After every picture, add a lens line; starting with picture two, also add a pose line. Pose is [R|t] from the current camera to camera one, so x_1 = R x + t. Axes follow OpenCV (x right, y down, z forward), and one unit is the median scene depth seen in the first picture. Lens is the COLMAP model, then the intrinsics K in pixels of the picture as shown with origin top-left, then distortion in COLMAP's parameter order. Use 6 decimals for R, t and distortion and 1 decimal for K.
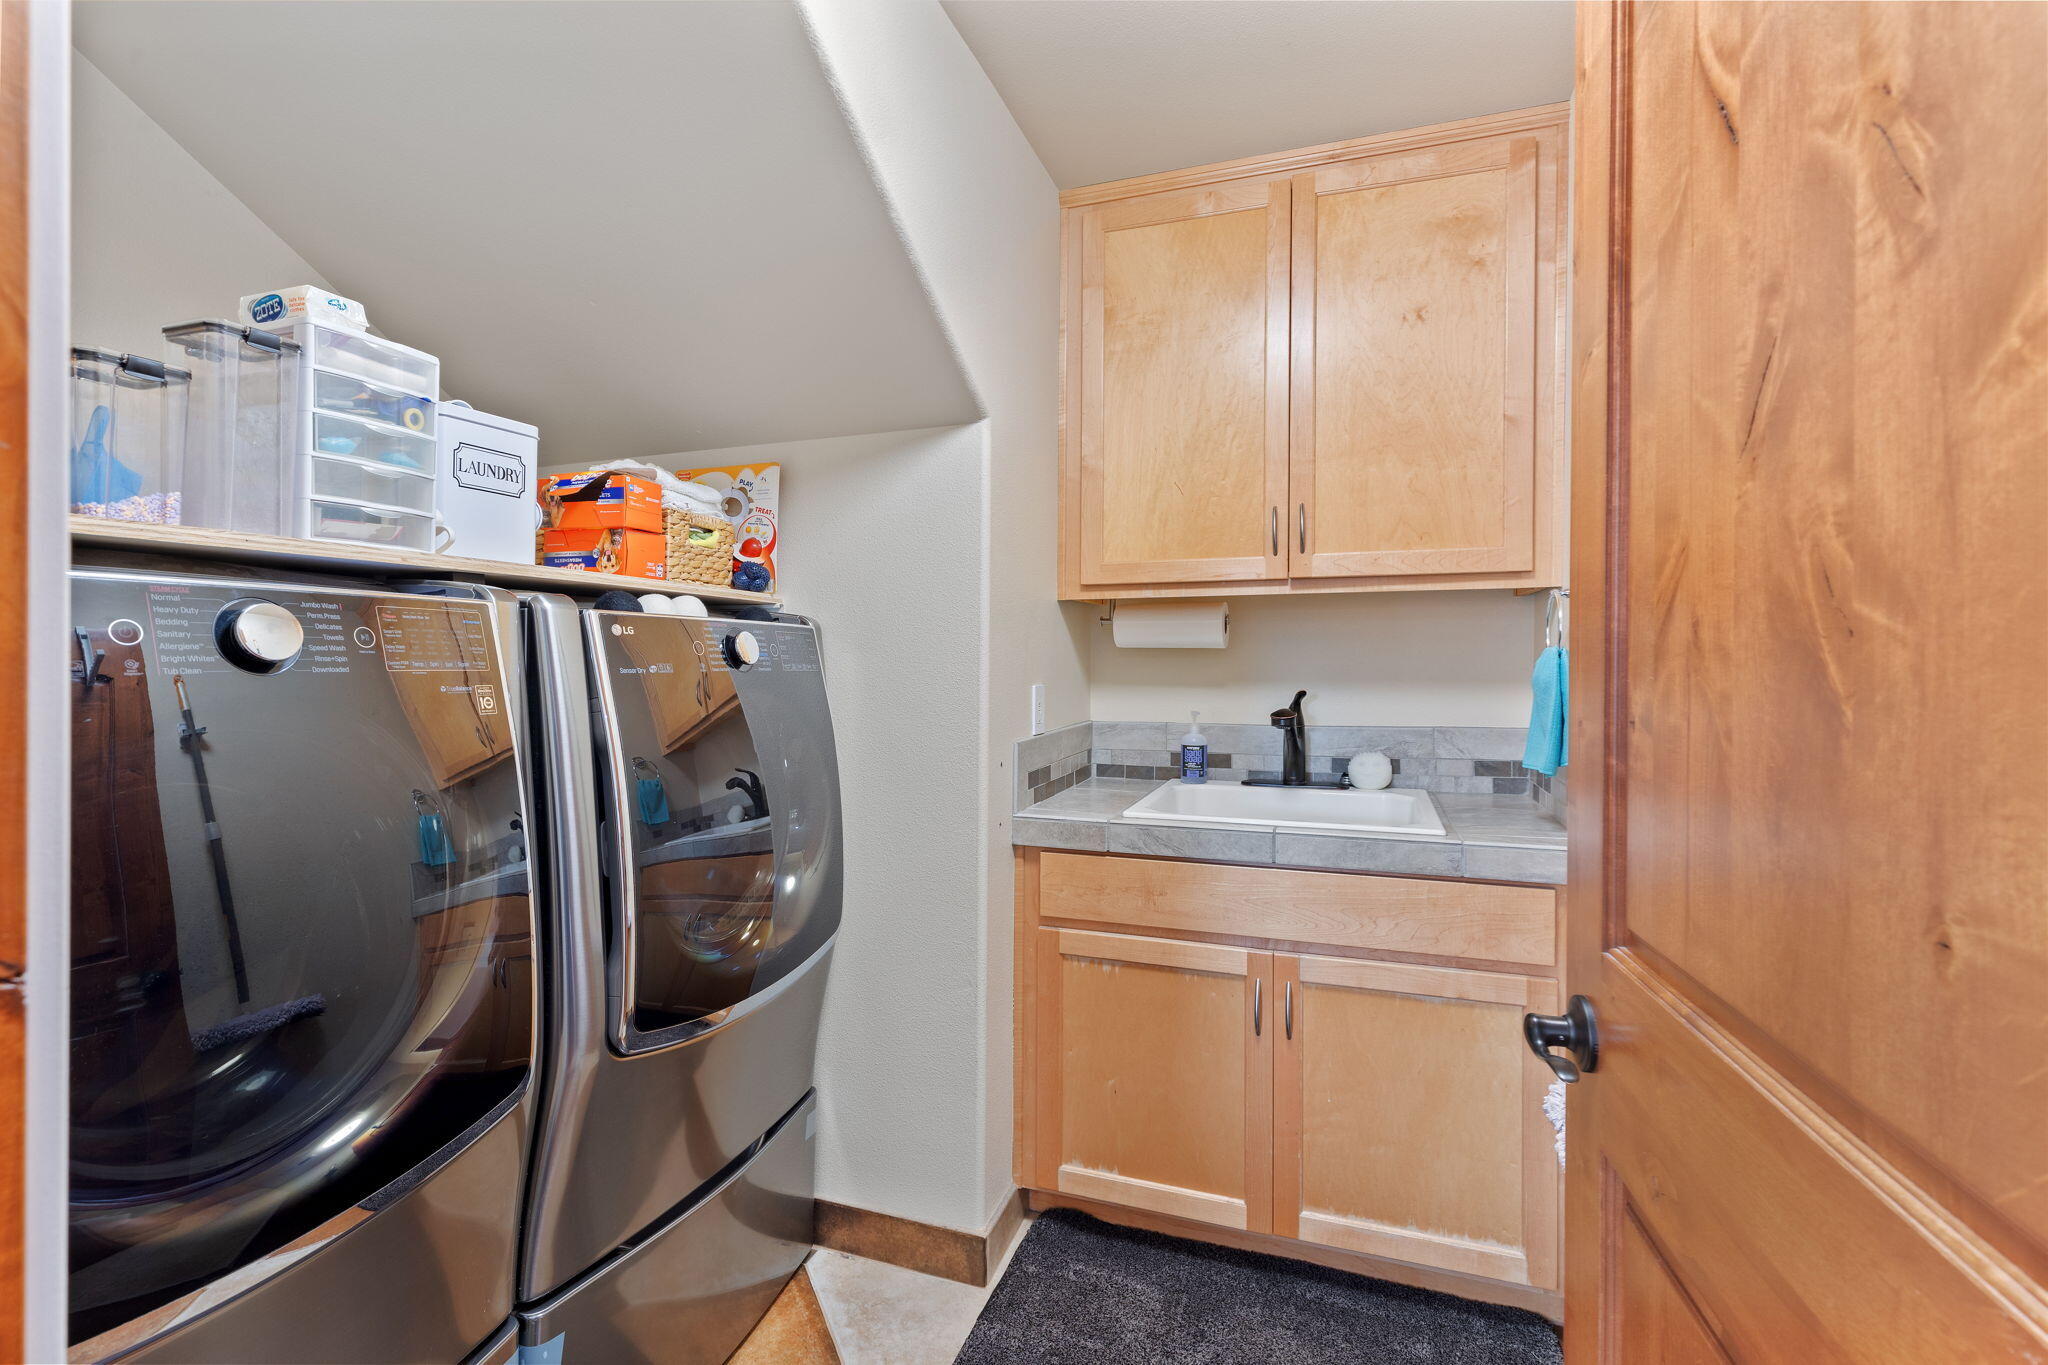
lens RADIAL K [[916.1, 0, 1022.4], [0, 916.1, 648.9], [0, 0, 1]] dist [0.004234, 0.000306]
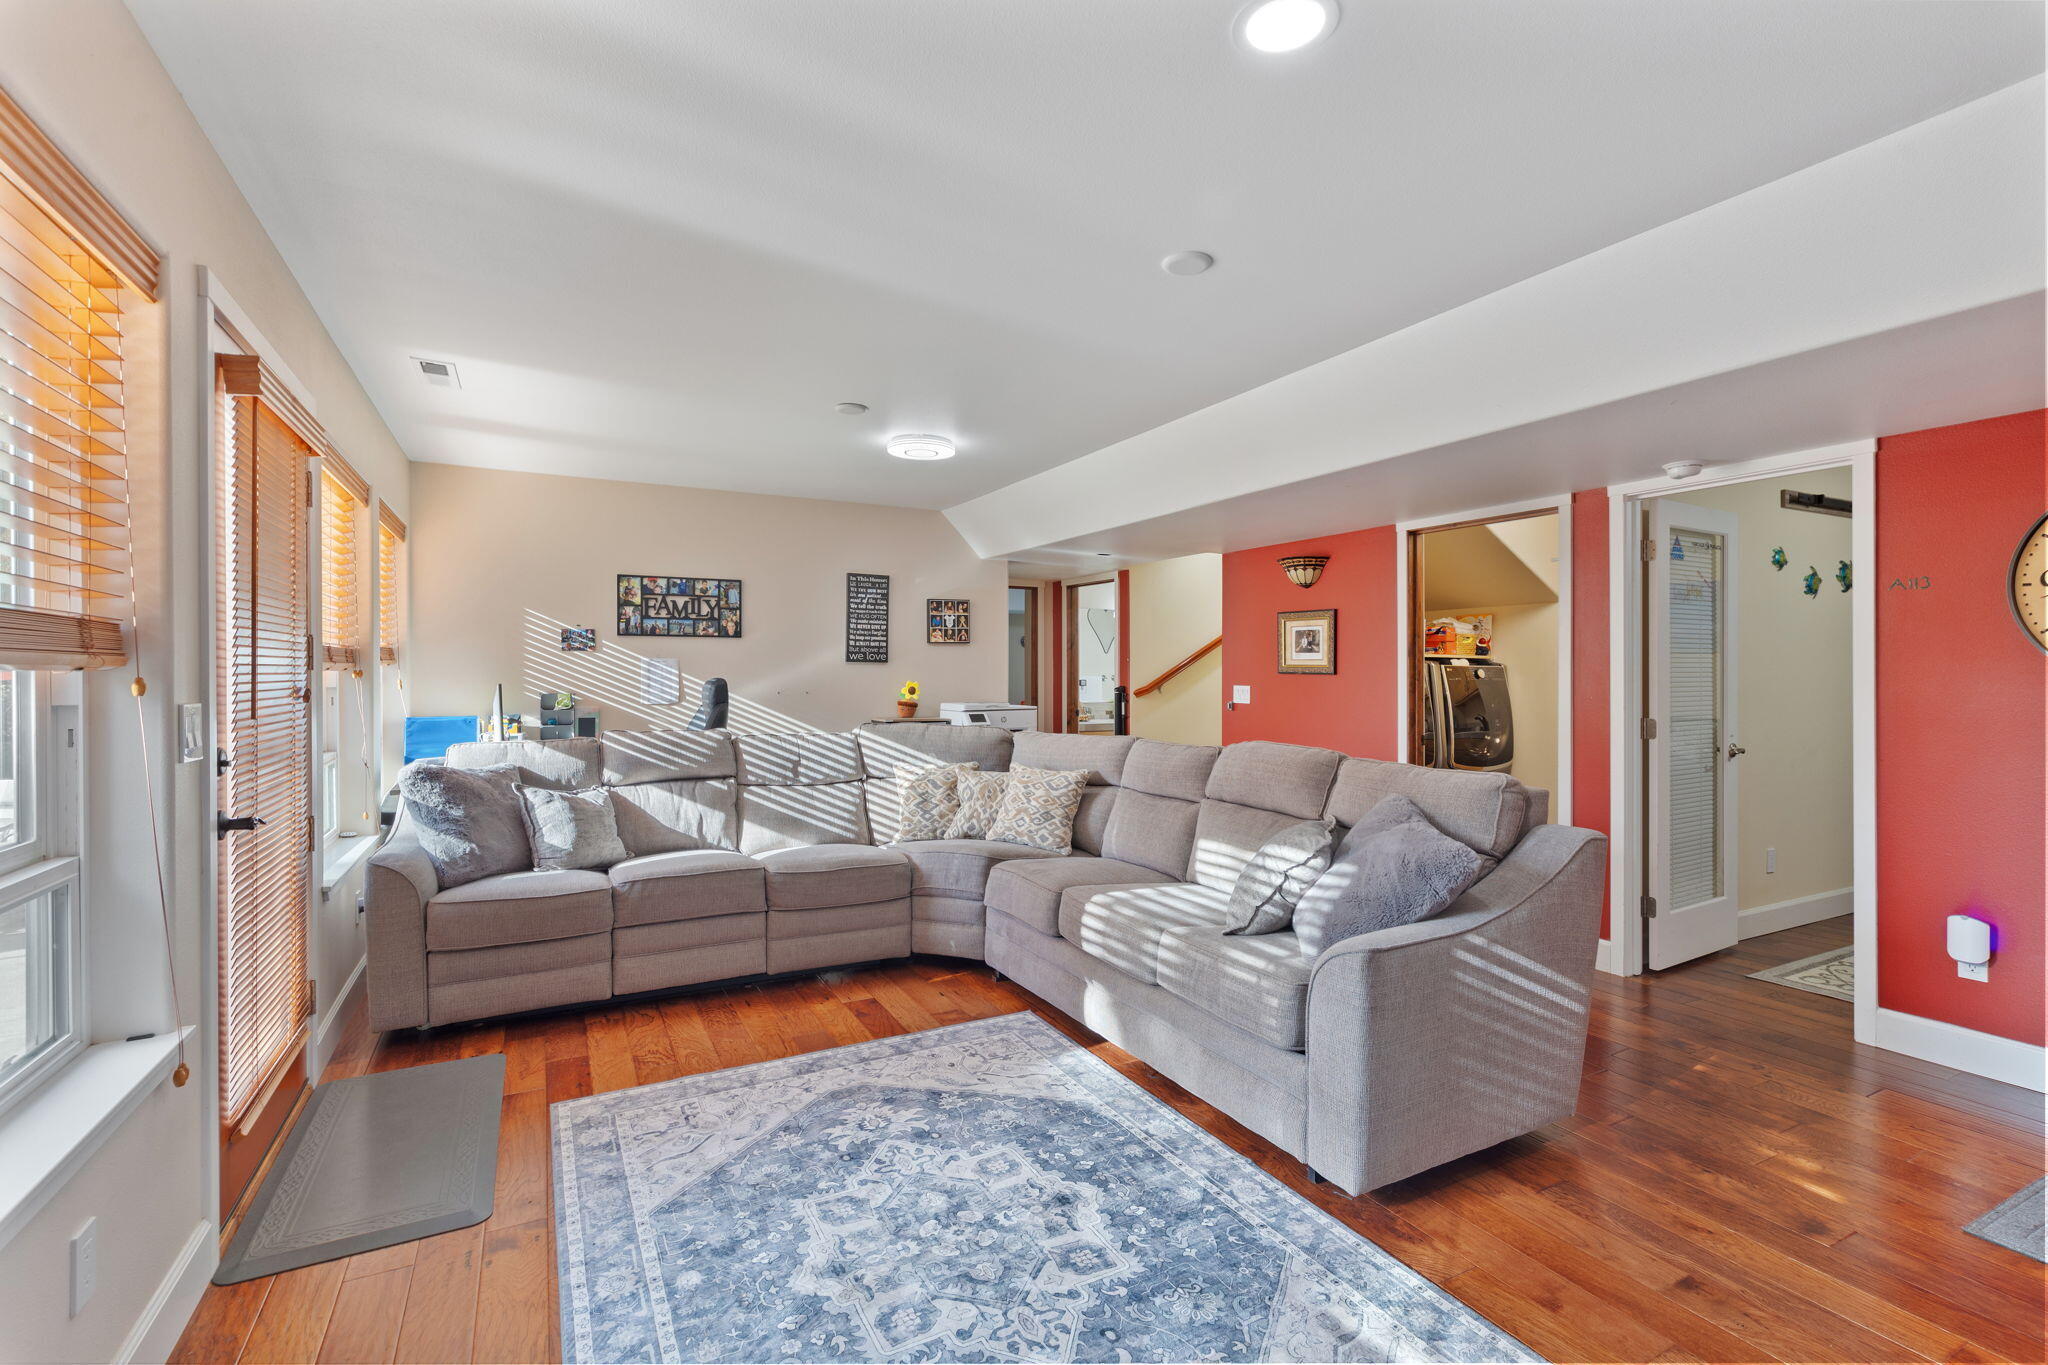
lens RADIAL K [[905.5, 0, 993.1], [0, 905.5, 672.0], [0, 0, 1]] dist [0.014197, -0.006567]
pose [[0.727762, -0.007450, -0.685789, 0.657005], [0.003201, 0.999967, -0.007467, 0.010509], [0.685822, 0.003239, 0.727762, -2.570536]]
